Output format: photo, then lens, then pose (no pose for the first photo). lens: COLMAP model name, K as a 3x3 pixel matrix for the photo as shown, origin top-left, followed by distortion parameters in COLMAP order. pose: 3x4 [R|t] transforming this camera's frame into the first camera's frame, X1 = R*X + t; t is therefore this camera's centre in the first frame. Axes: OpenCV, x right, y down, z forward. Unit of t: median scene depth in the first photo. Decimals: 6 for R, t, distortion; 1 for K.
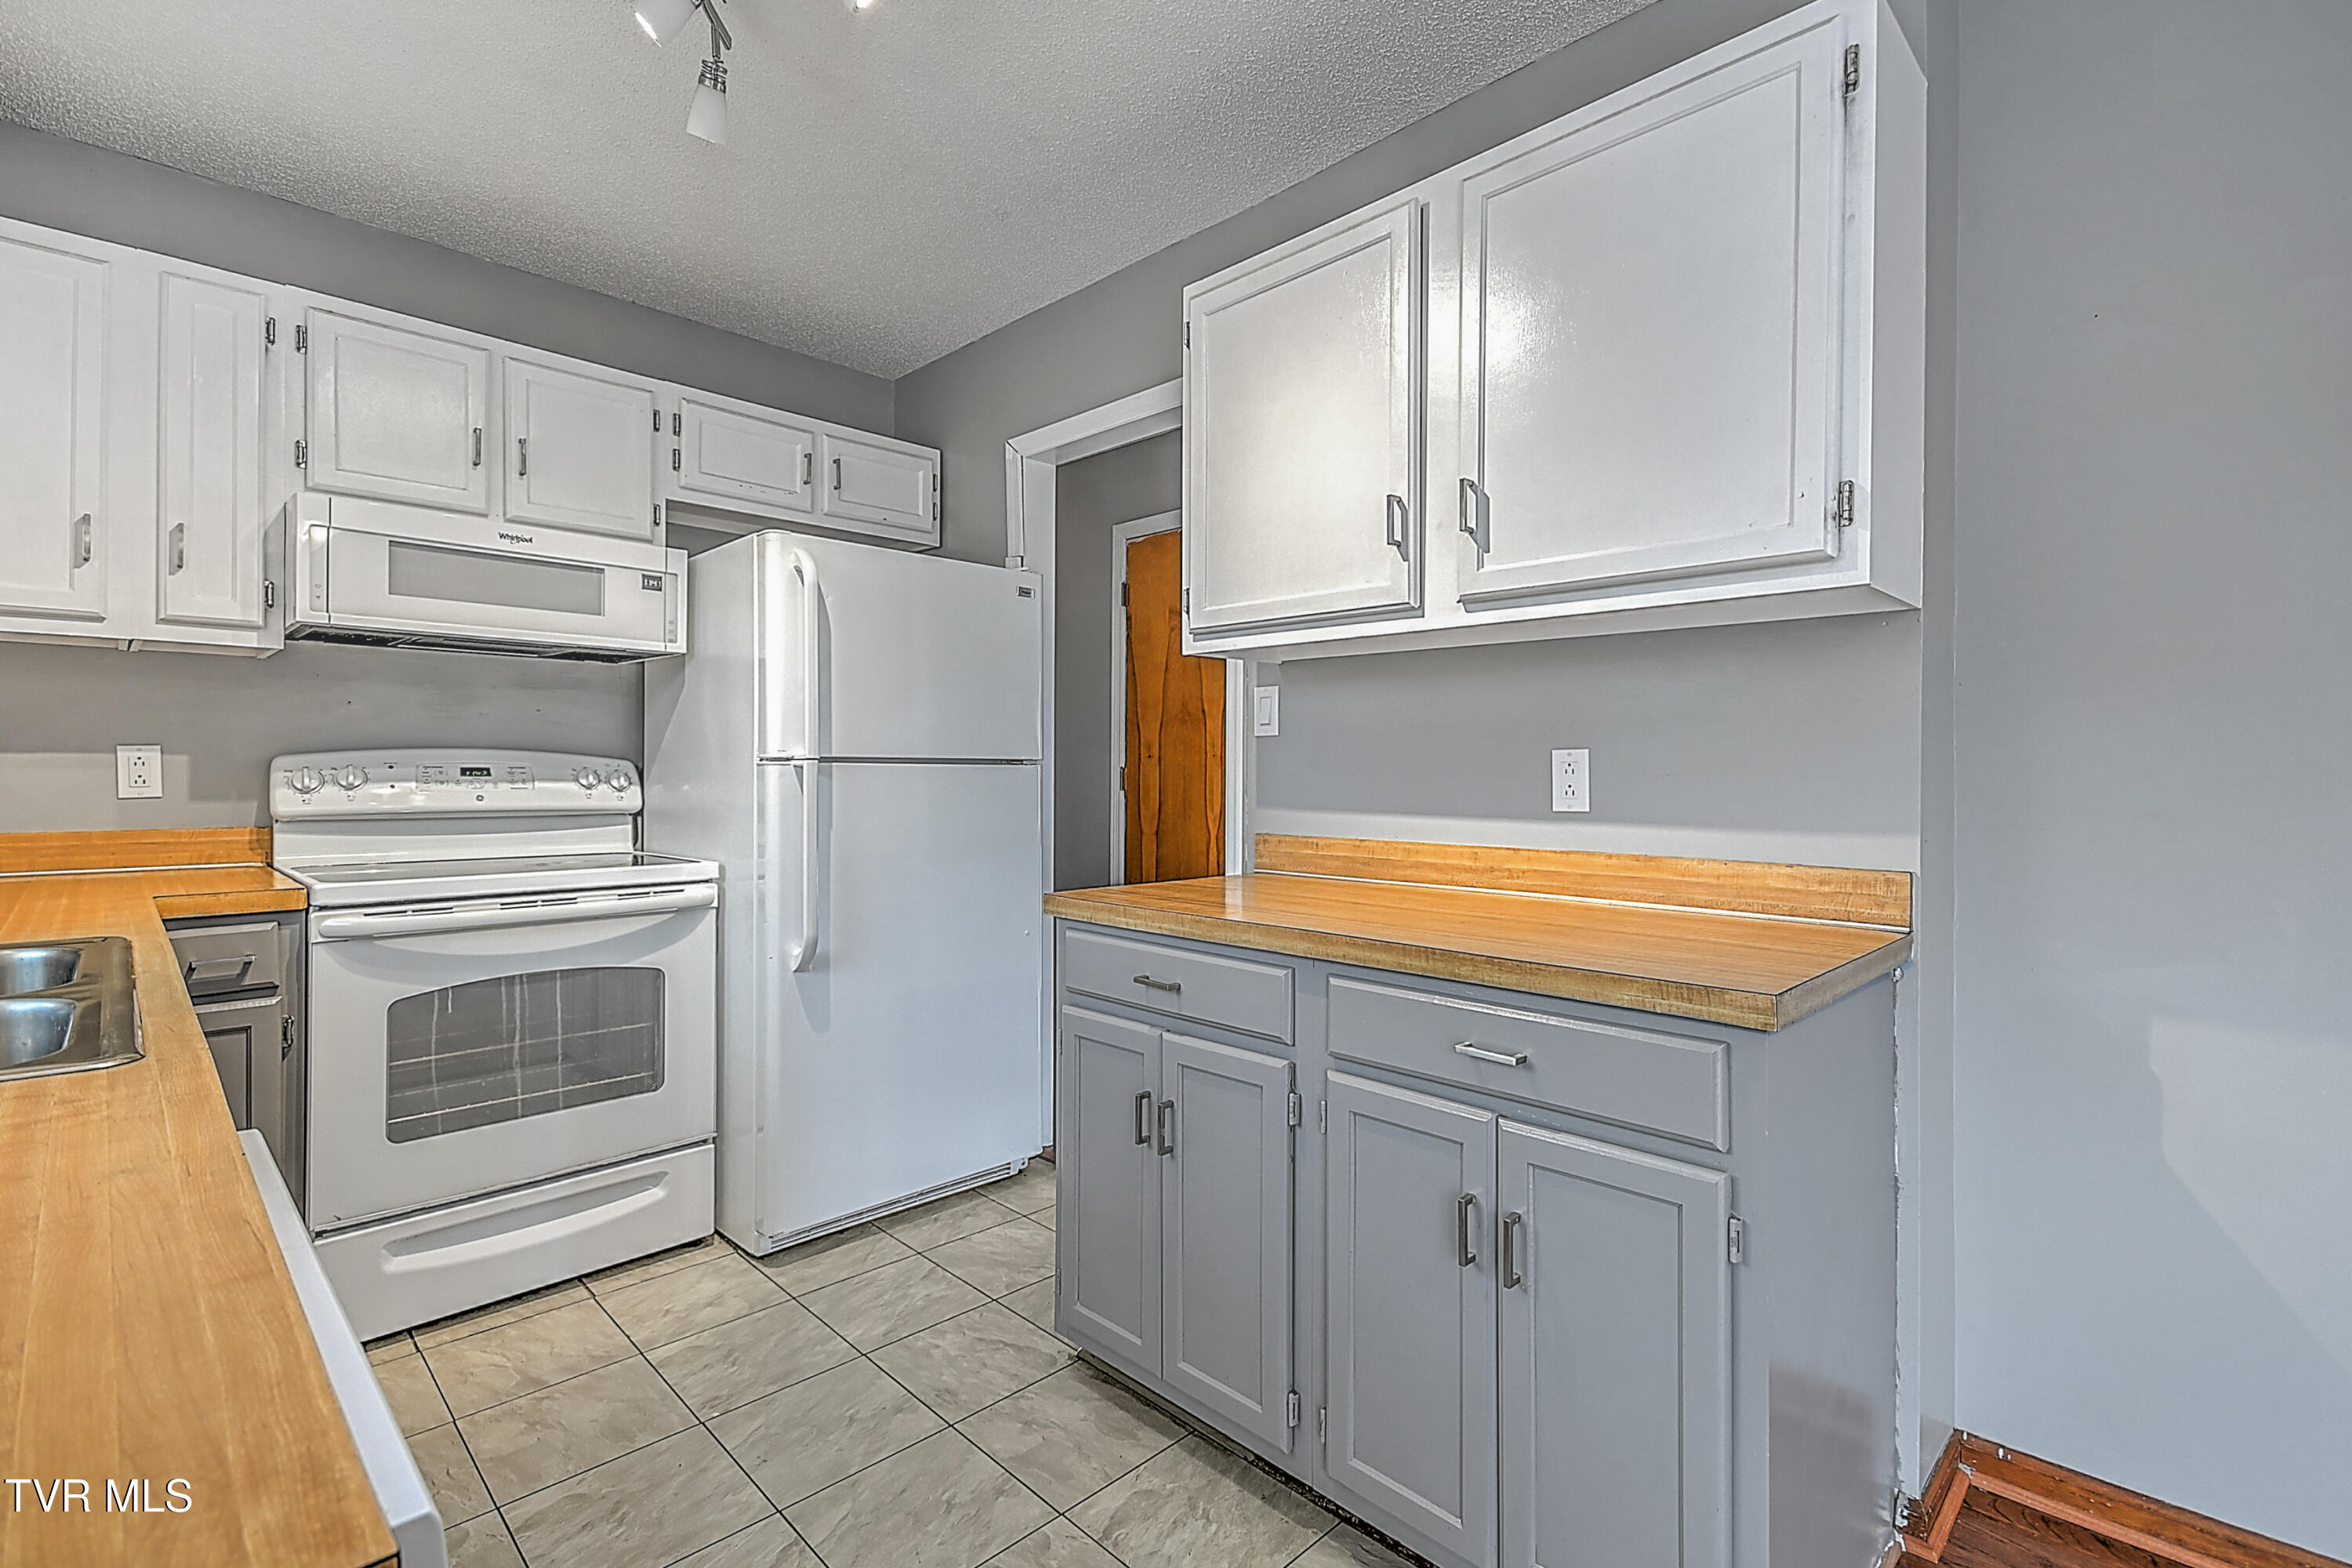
lens RADIAL K [[1079.7, 0, 1167.2], [0, 1079.7, 767.1], [0, 0, 1]] dist [0.015952, 0.000125]
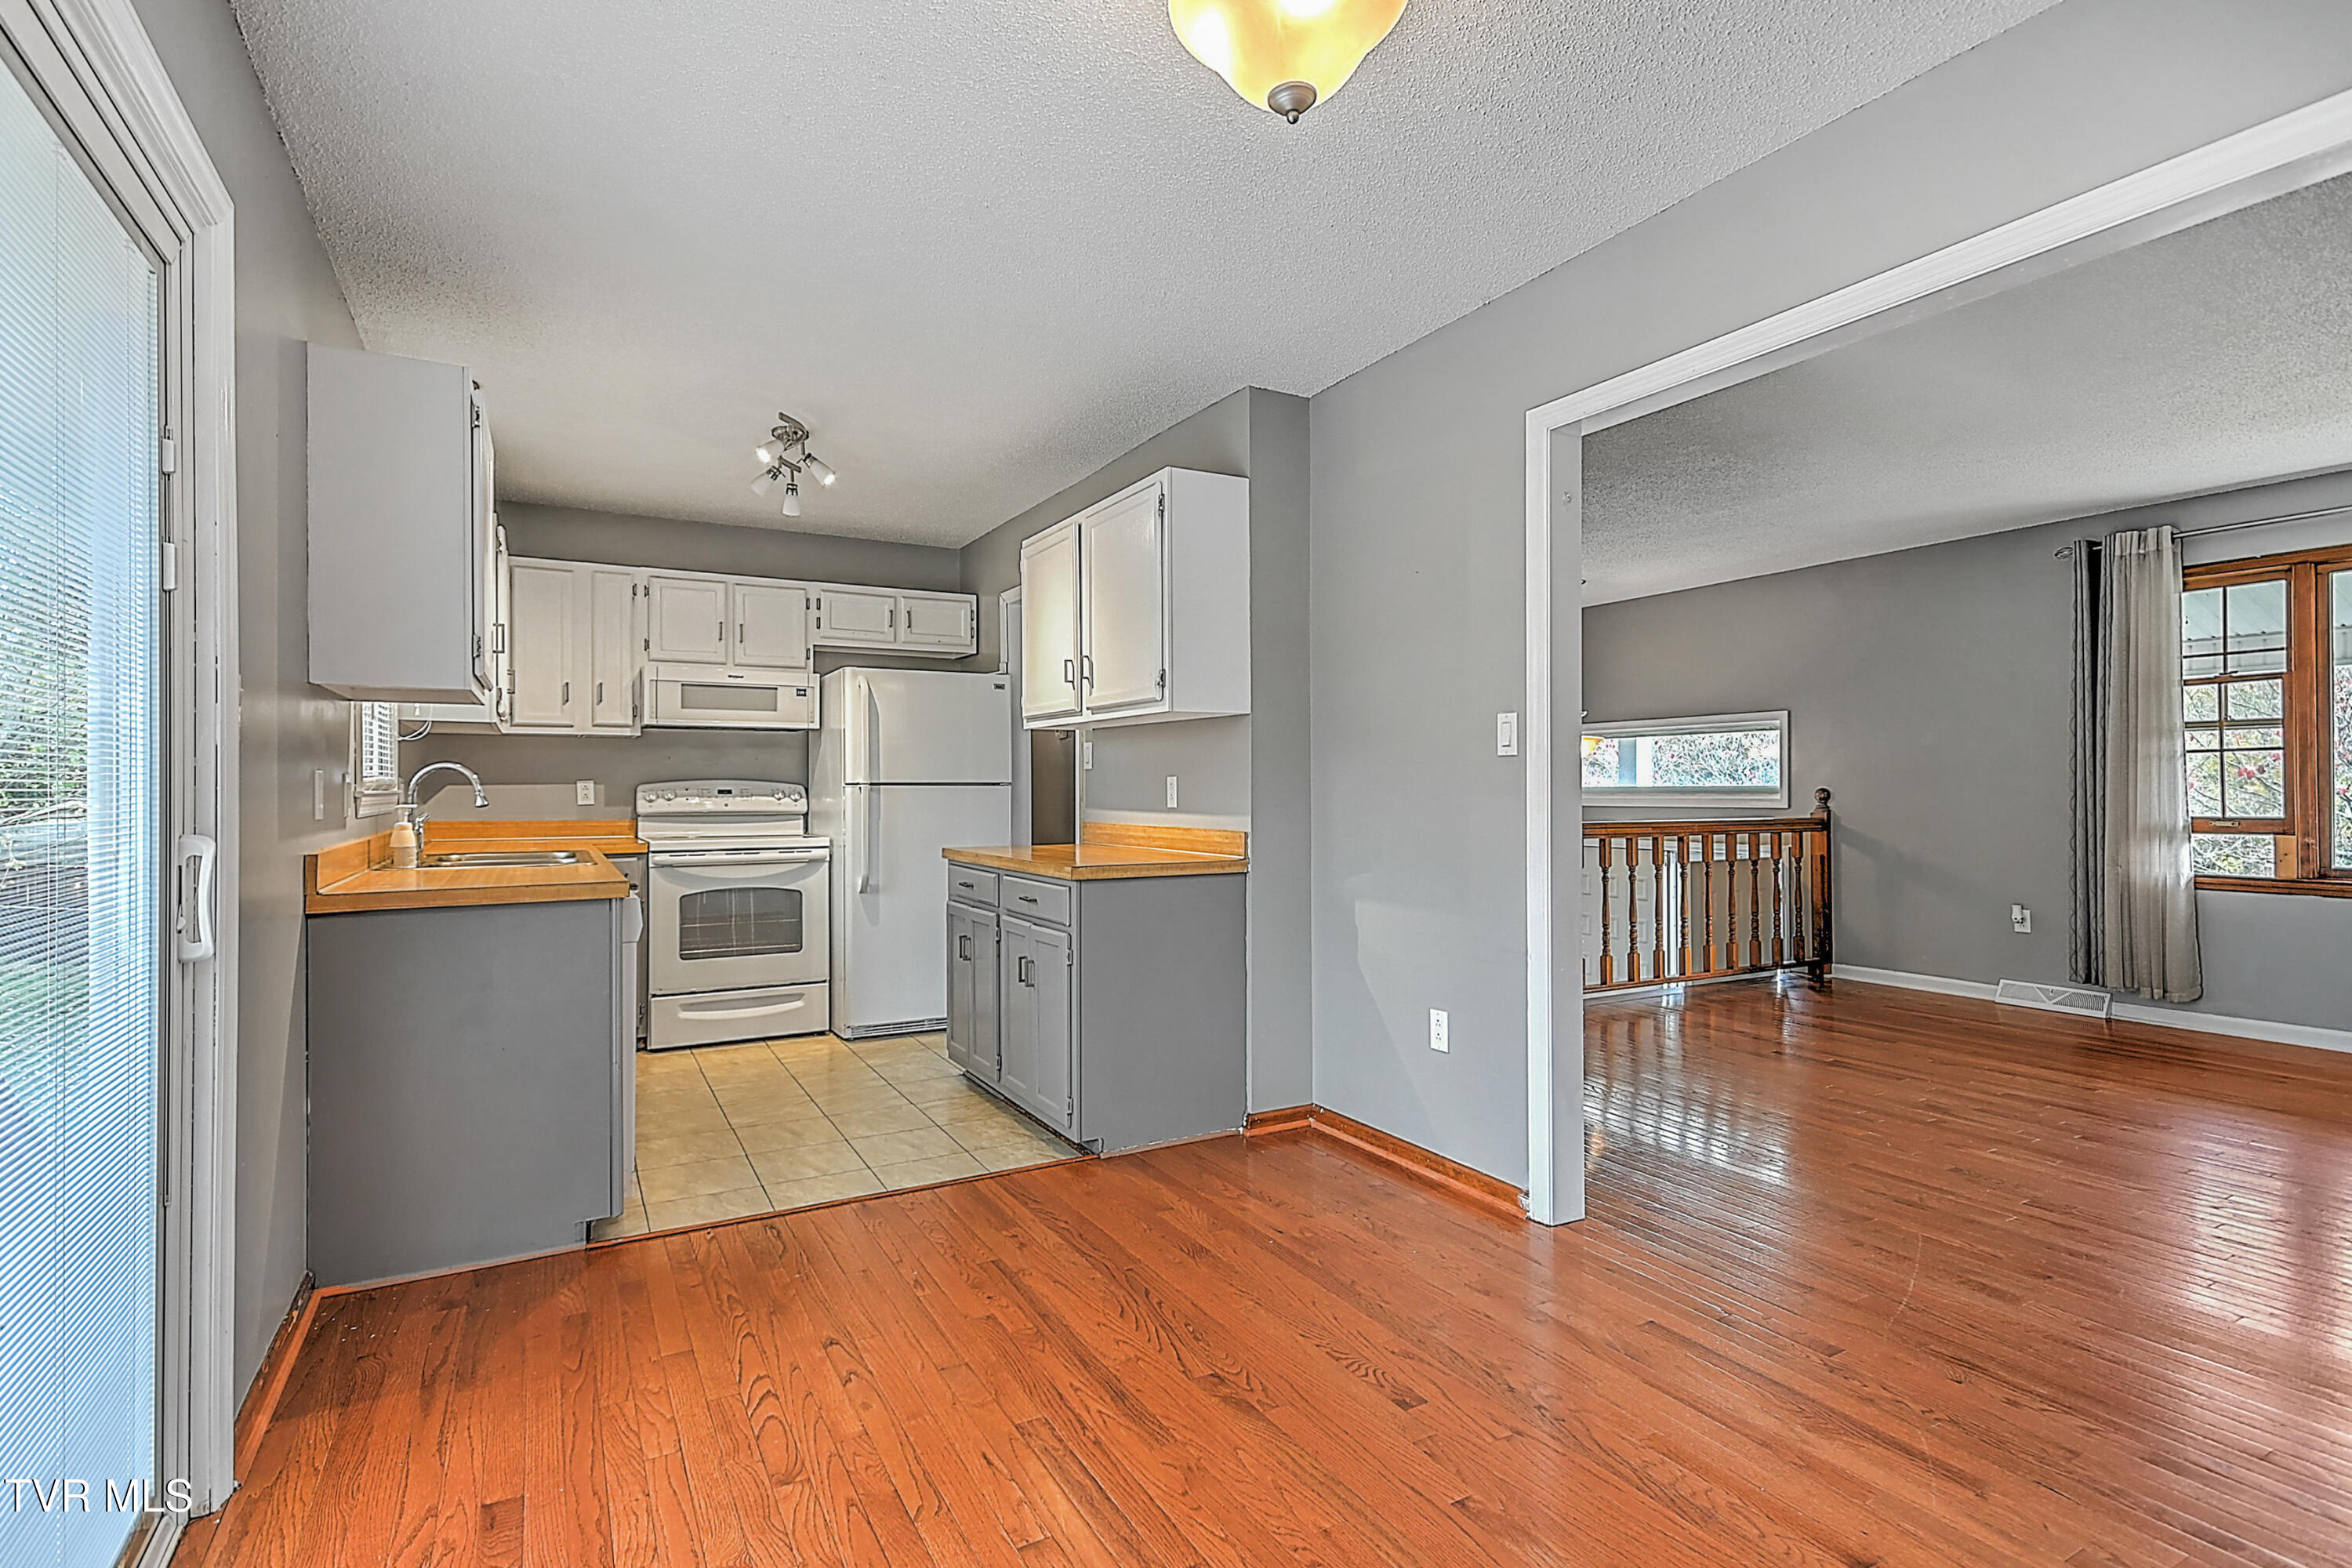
lens RADIAL K [[1124.8, 0, 1146.2], [0, 1124.8, 783.7], [0, 0, 1]] dist [0.025949, -0.010333]
pose [[0.960528, -0.008670, -0.278049, 0.763198], [0.008566, 0.999962, -0.001590, -0.000348], [0.278052, -0.000854, 0.960566, -0.859588]]
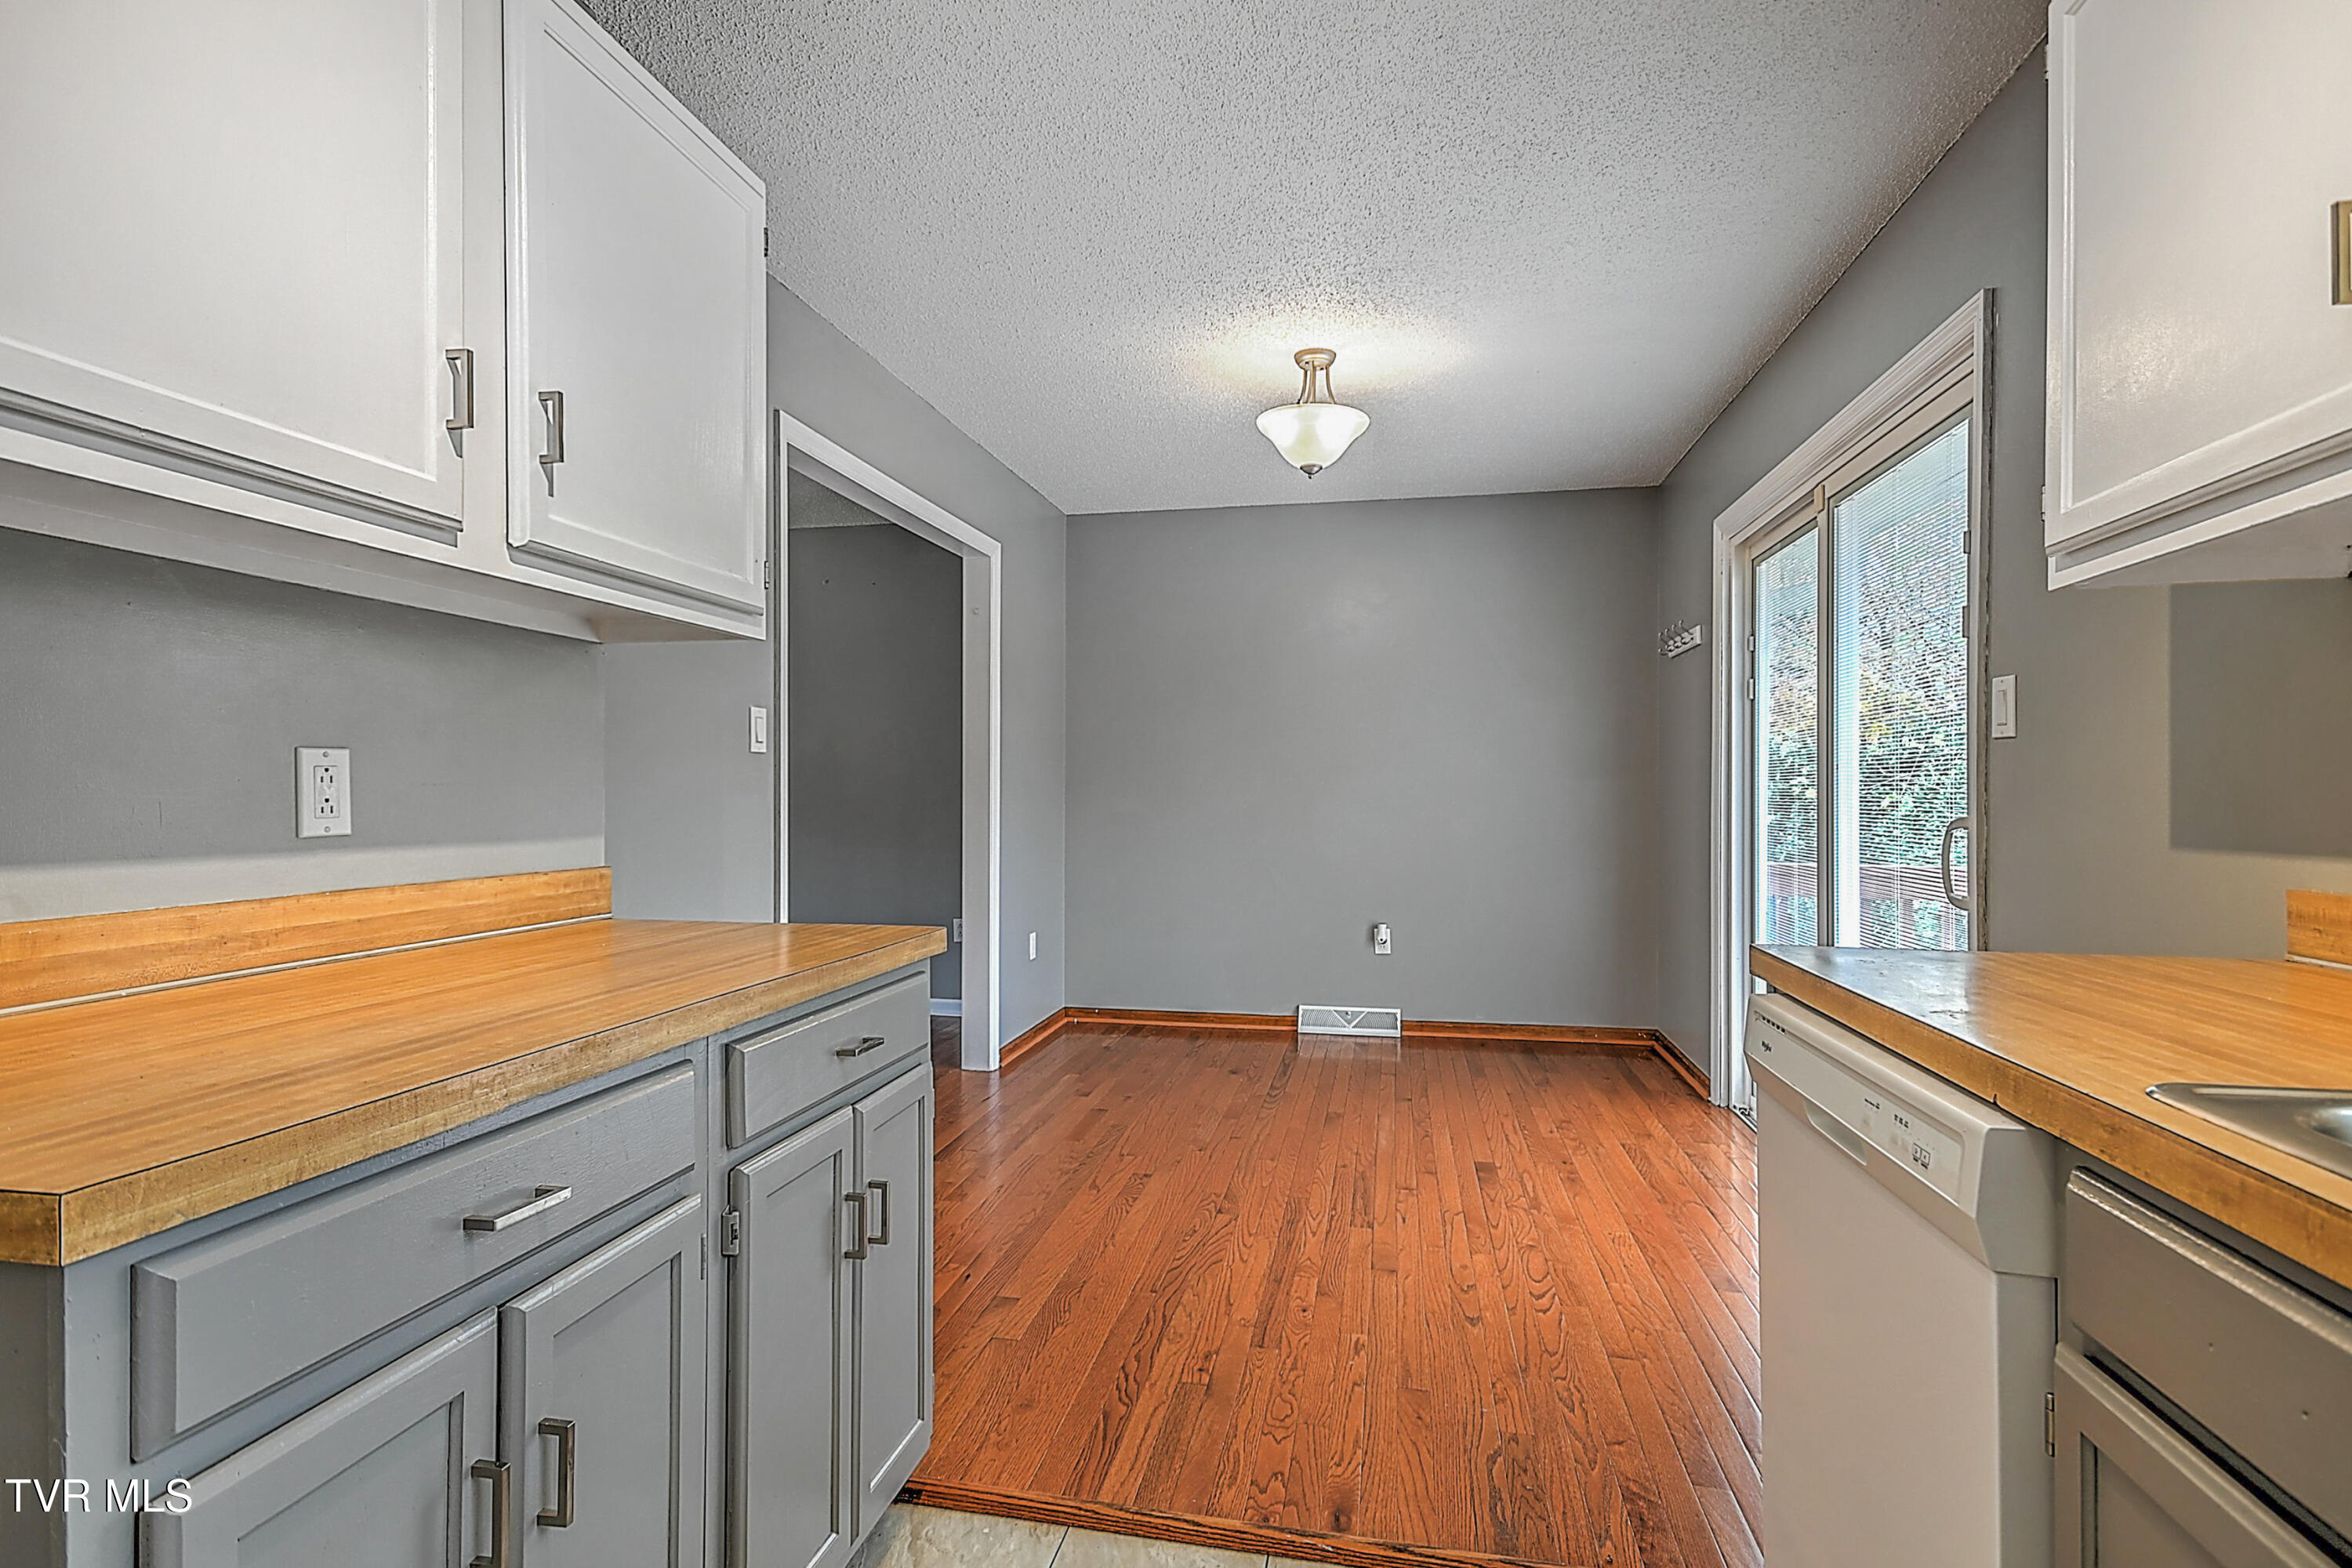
lens RADIAL K [[1136.1, 0, 1176.0], [0, 1136.1, 784.0], [0, 0, 1]] dist [0.001078, 0.000167]
pose [[-0.569354, 0.002550, 0.822089, -0.463126], [-0.003262, 0.999980, -0.005360, 0.007707], [-0.822086, -0.005734, -0.569334, 0.809295]]
